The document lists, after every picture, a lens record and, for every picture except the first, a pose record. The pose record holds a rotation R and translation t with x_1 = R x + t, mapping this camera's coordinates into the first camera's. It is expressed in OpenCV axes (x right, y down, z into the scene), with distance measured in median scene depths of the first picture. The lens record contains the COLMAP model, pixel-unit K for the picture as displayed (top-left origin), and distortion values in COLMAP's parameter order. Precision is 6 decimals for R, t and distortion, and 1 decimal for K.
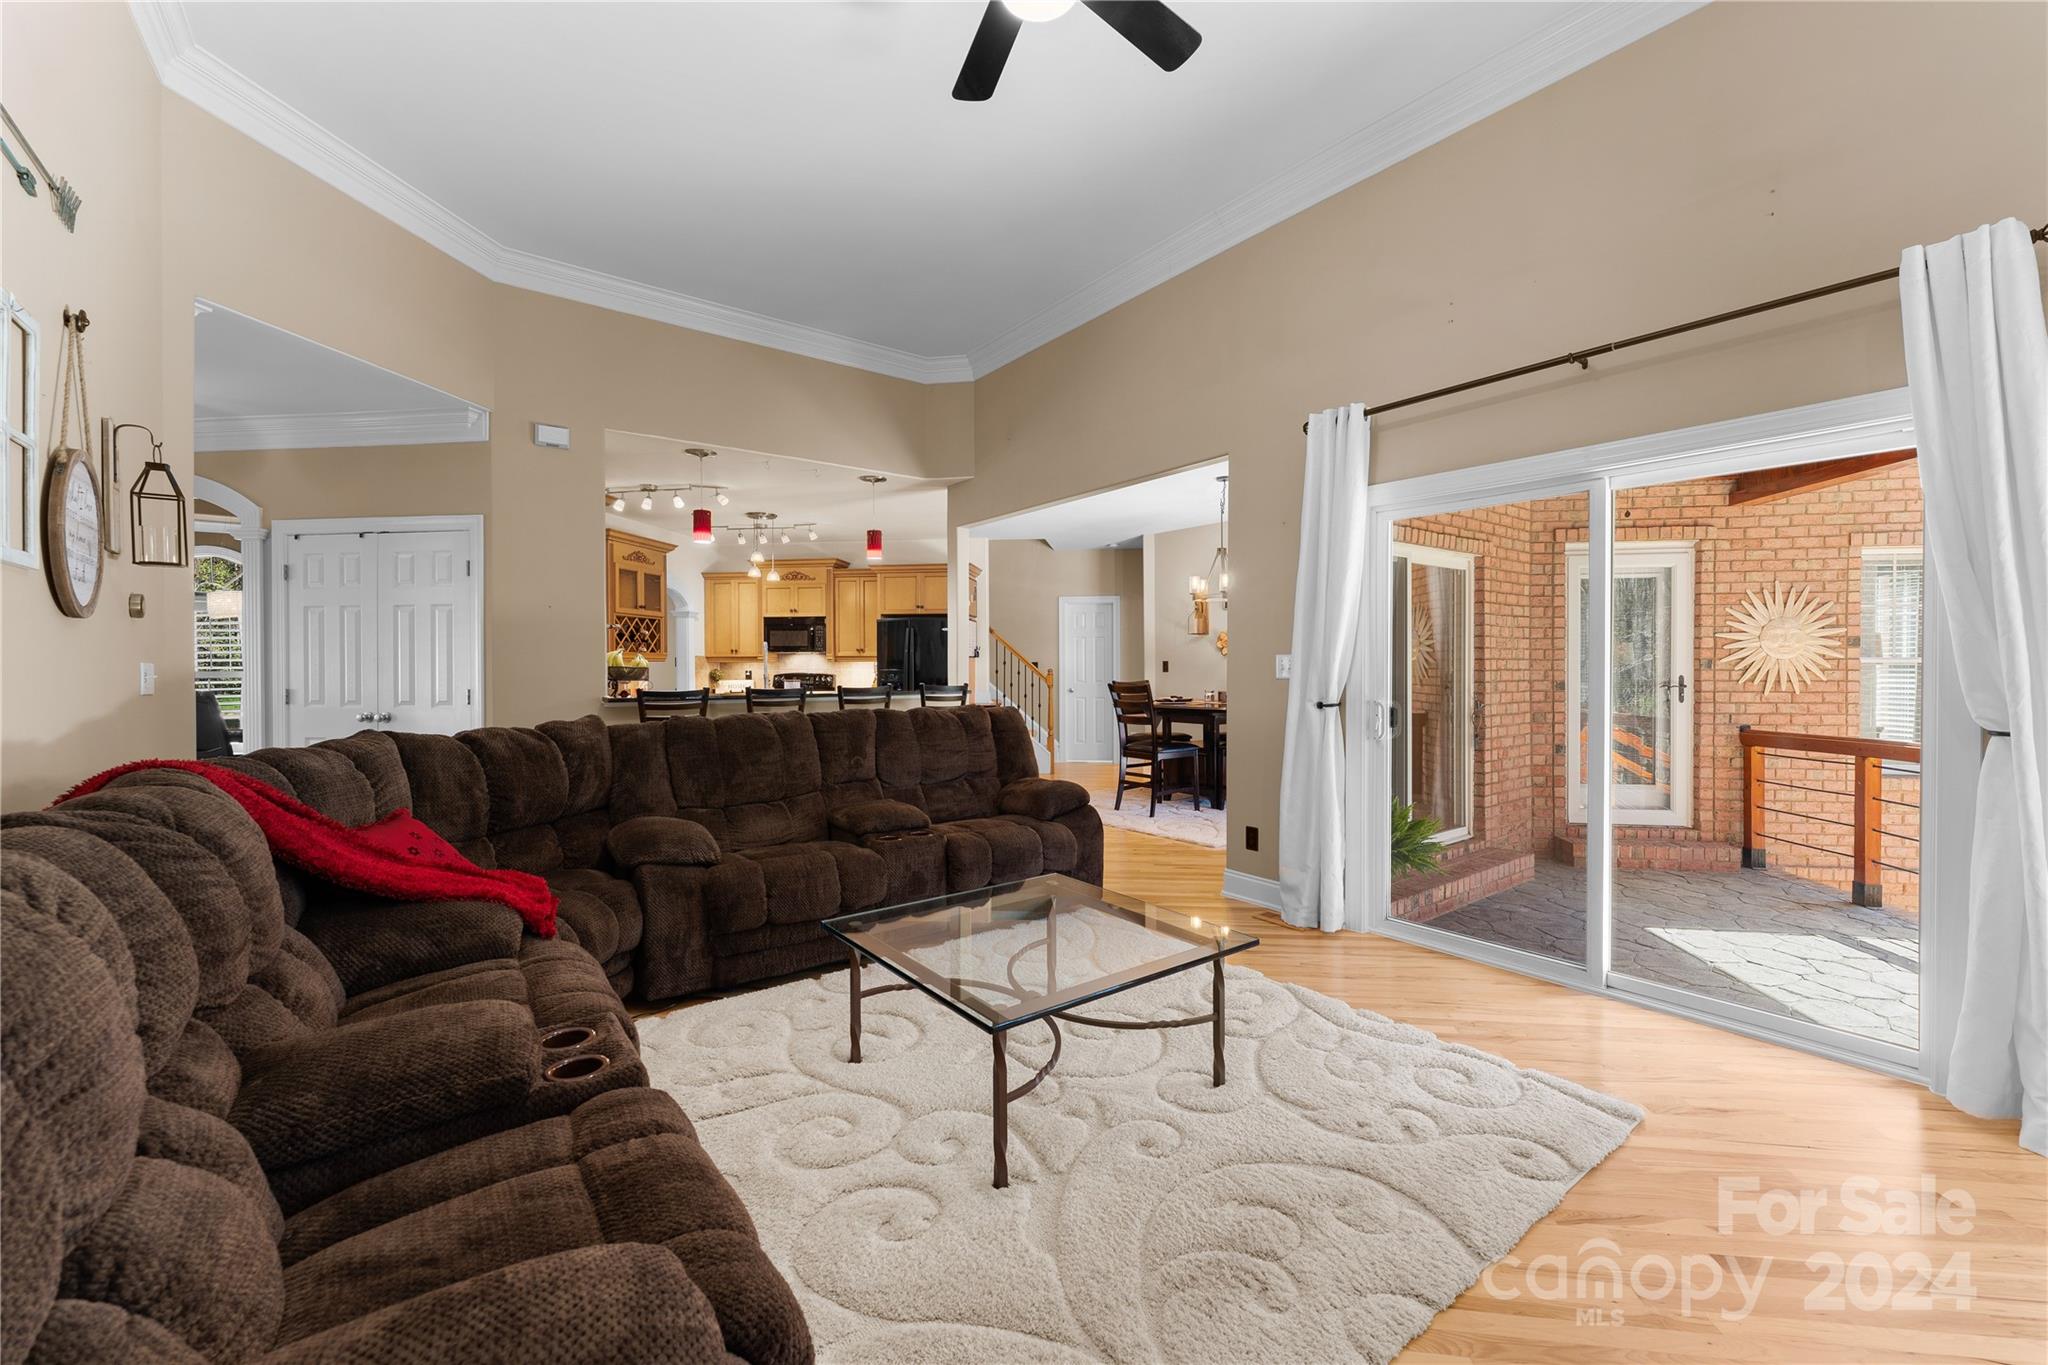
lens RADIAL K [[823.9, 0, 1022.3], [0, 823.9, 674.4], [0, 0, 1]] dist [0.000088, -0.000418]
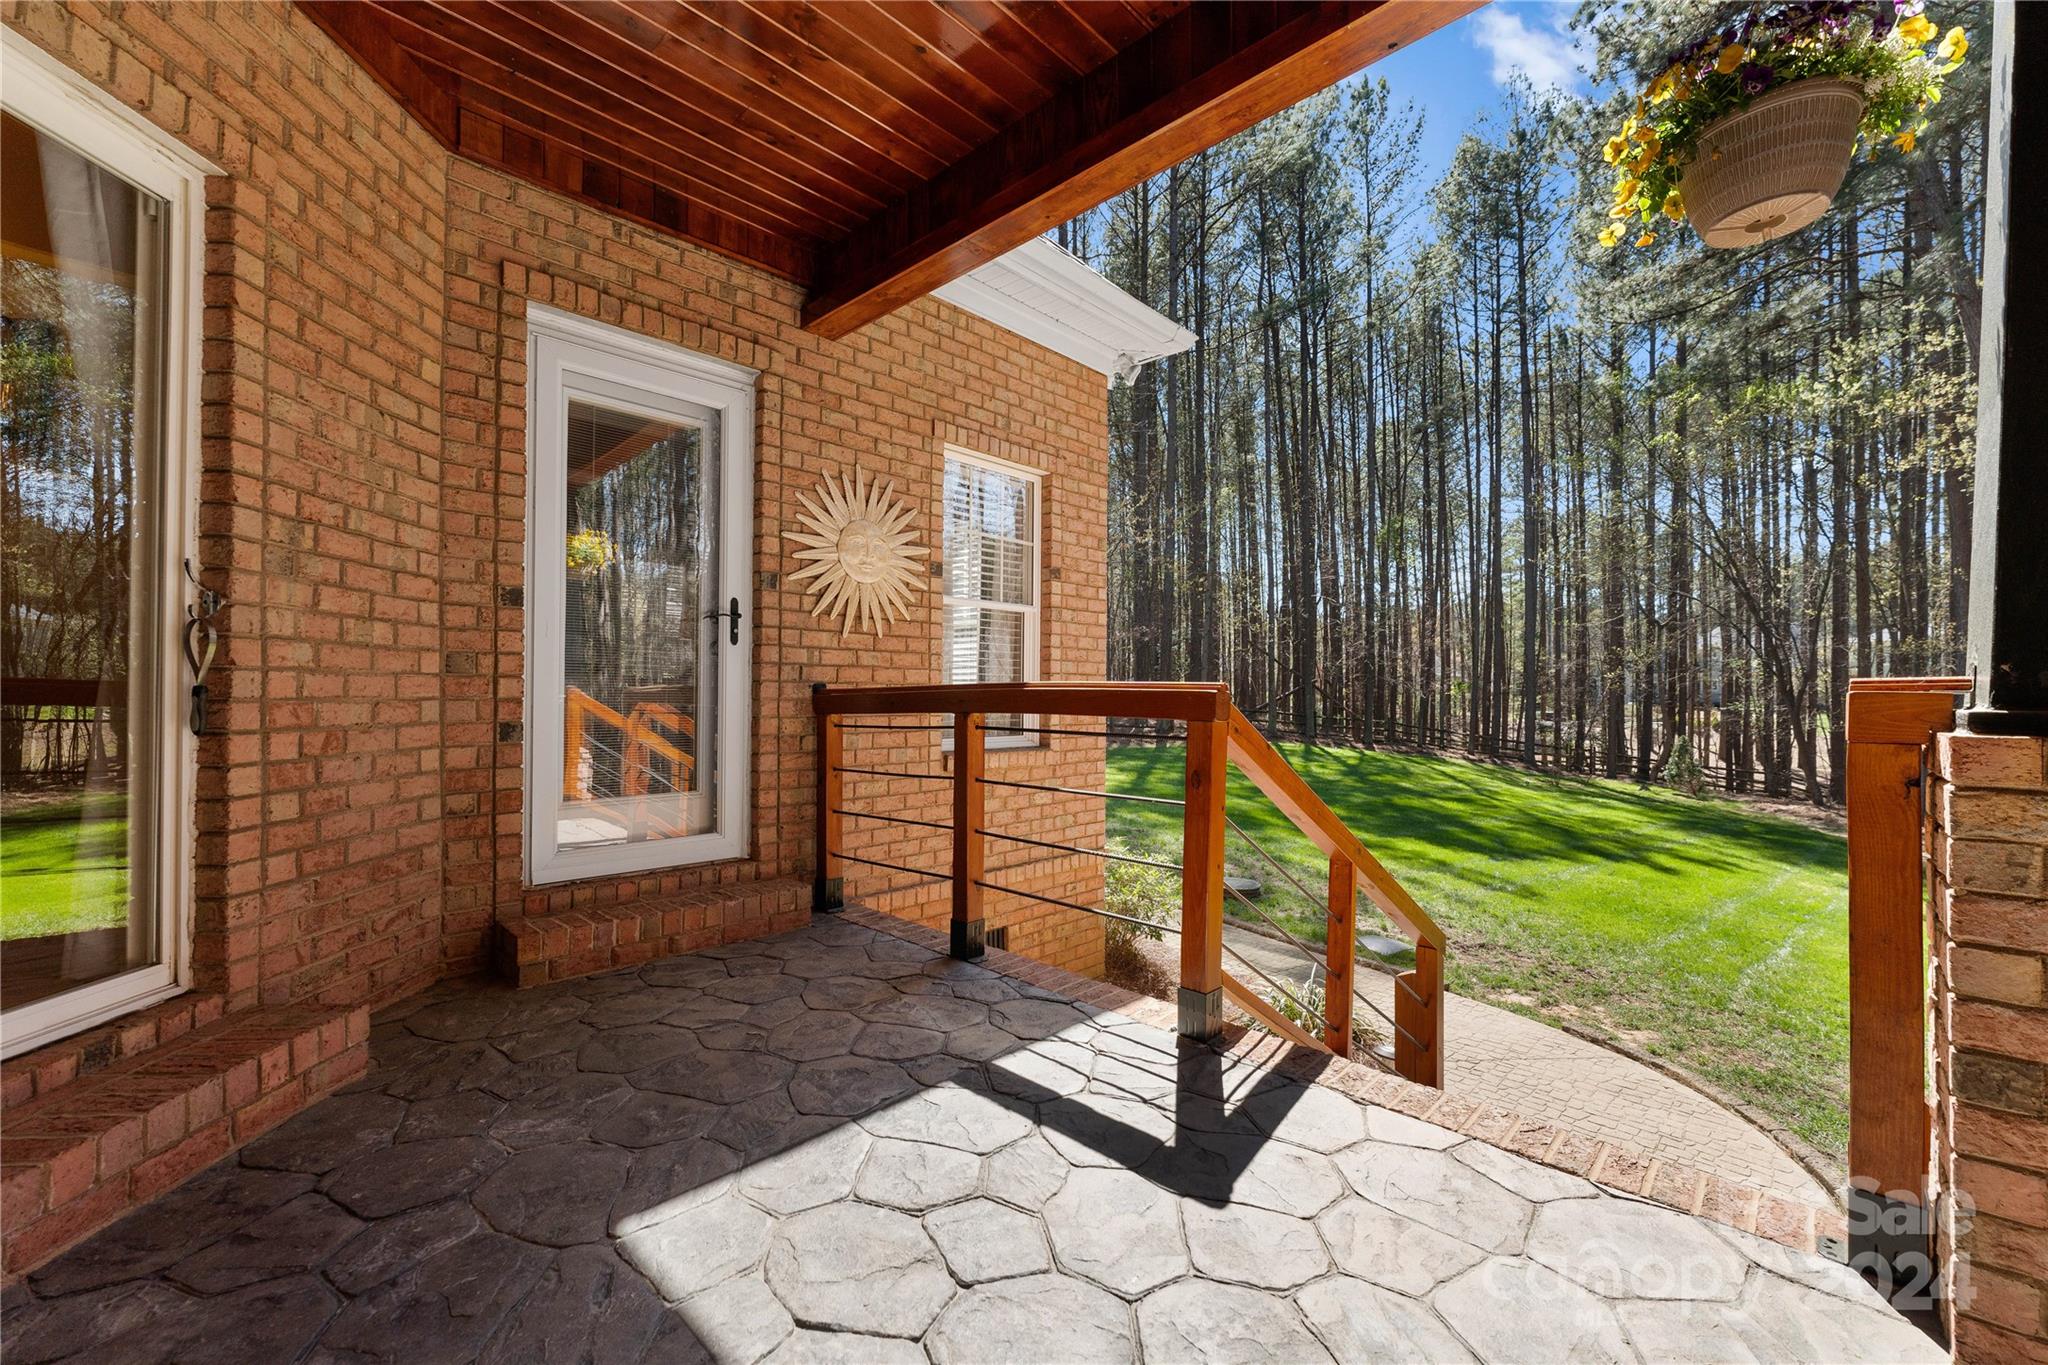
lens RADIAL K [[823.9, 0, 1022.1], [0, 823.9, 684.5], [0, 0, 1]] dist [0.000088, -0.000418]
pose [[0.584661, 0.017481, 0.811090, 0.456799], [0.000633, 0.999758, -0.022004, 0.076683], [-0.811278, 0.013379, 0.584508, 0.505483]]
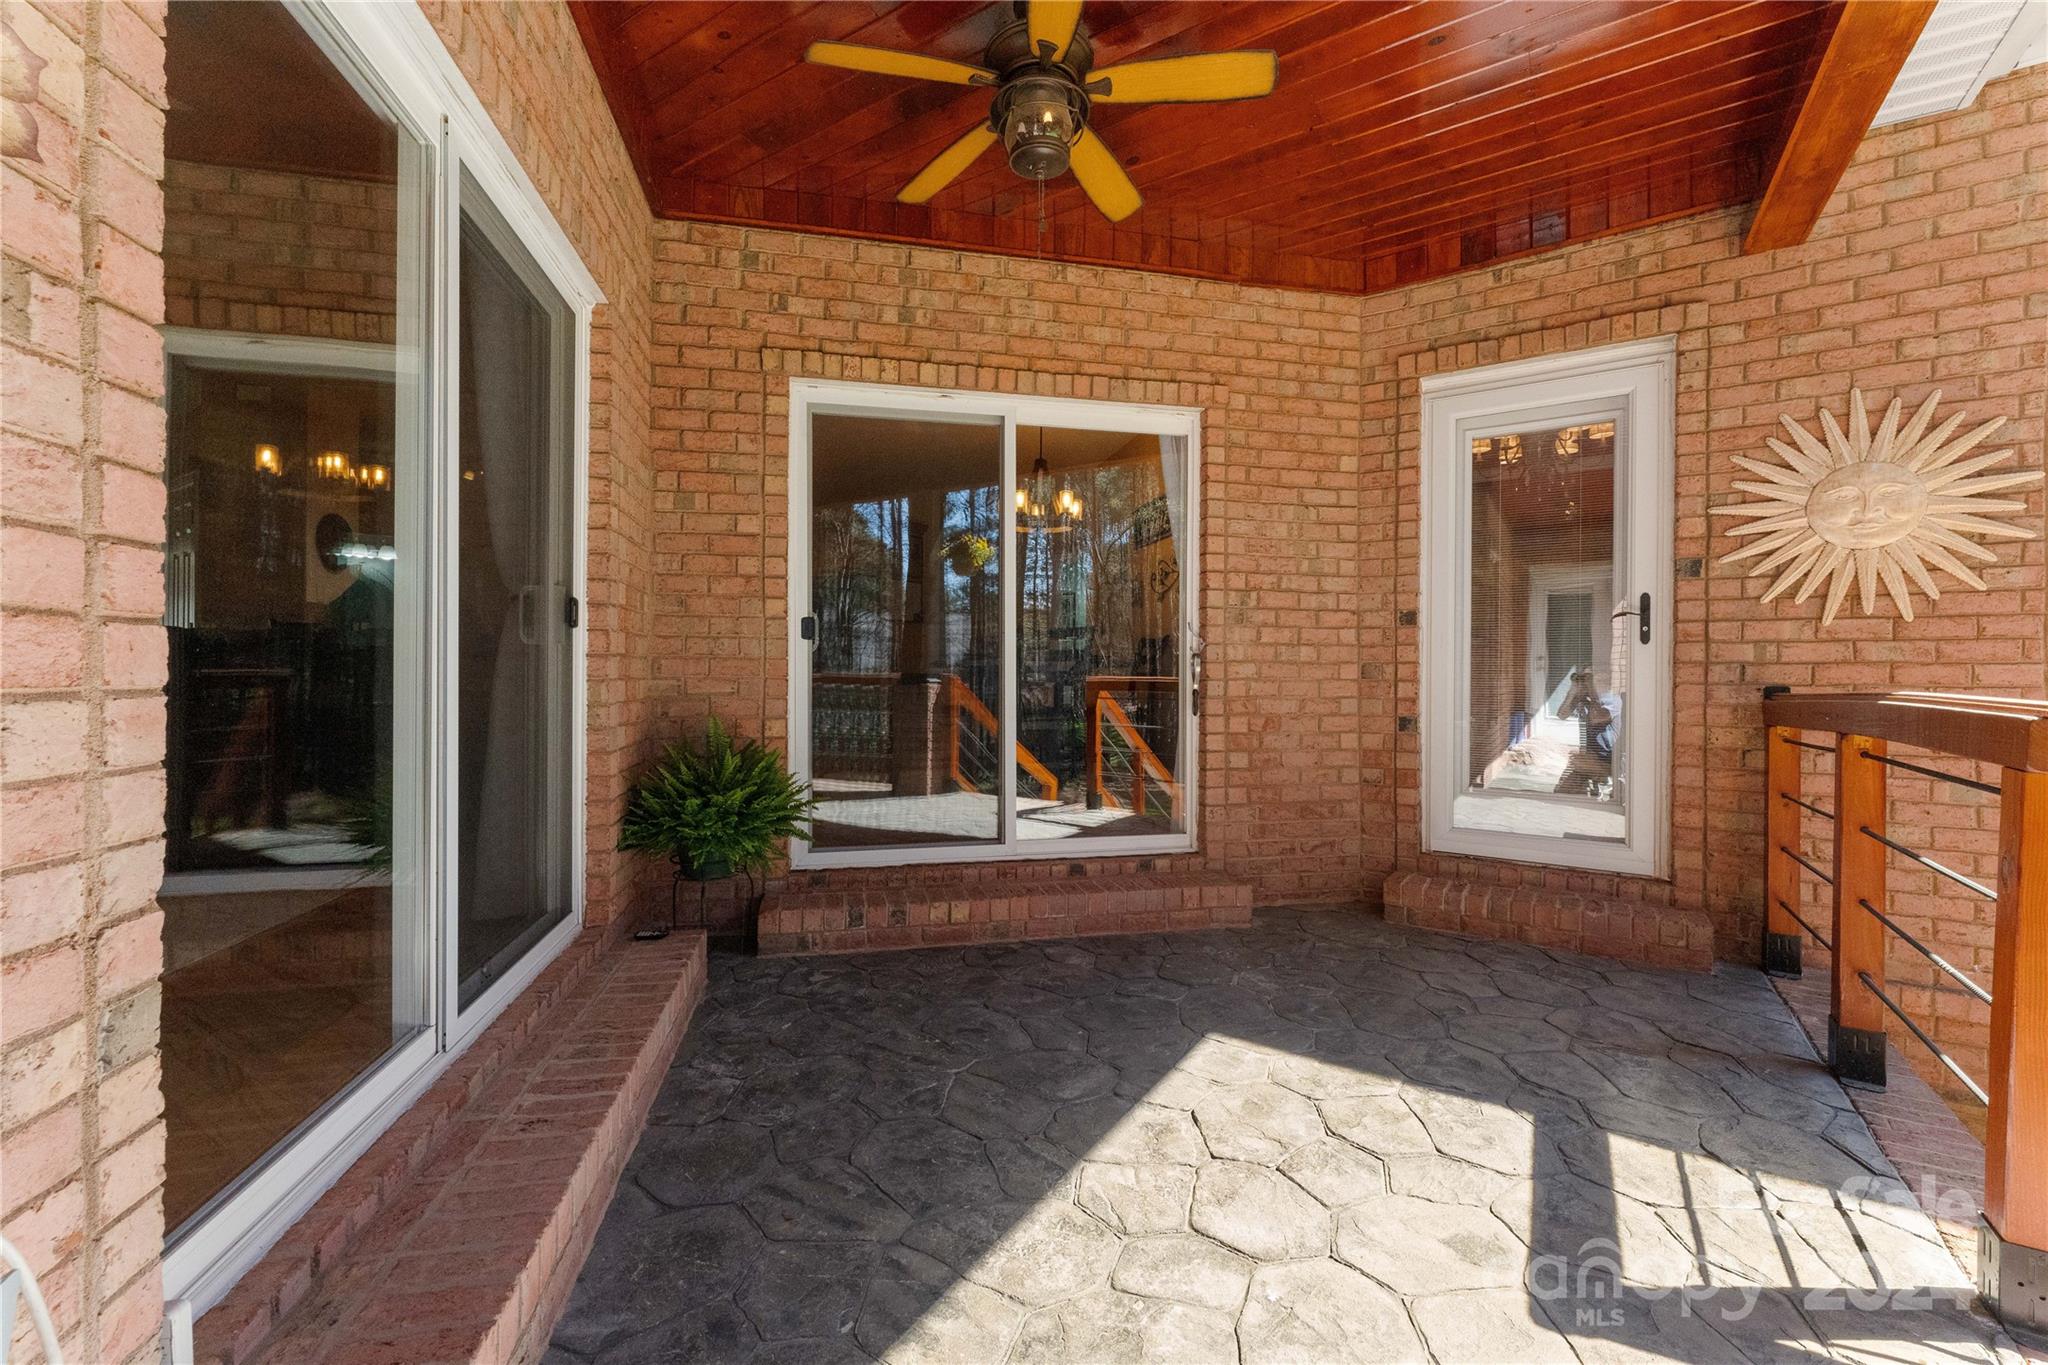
lens RADIAL K [[823.9, 0, 1019.3], [0, 823.9, 678.6], [0, 0, 1]] dist [0.000088, -0.000418]
pose [[0.908542, 0.012113, -0.417617, 0.667402], [-0.014639, 0.999889, -0.002846, 0.065442], [0.417536, 0.008699, 0.908619, 0.351018]]
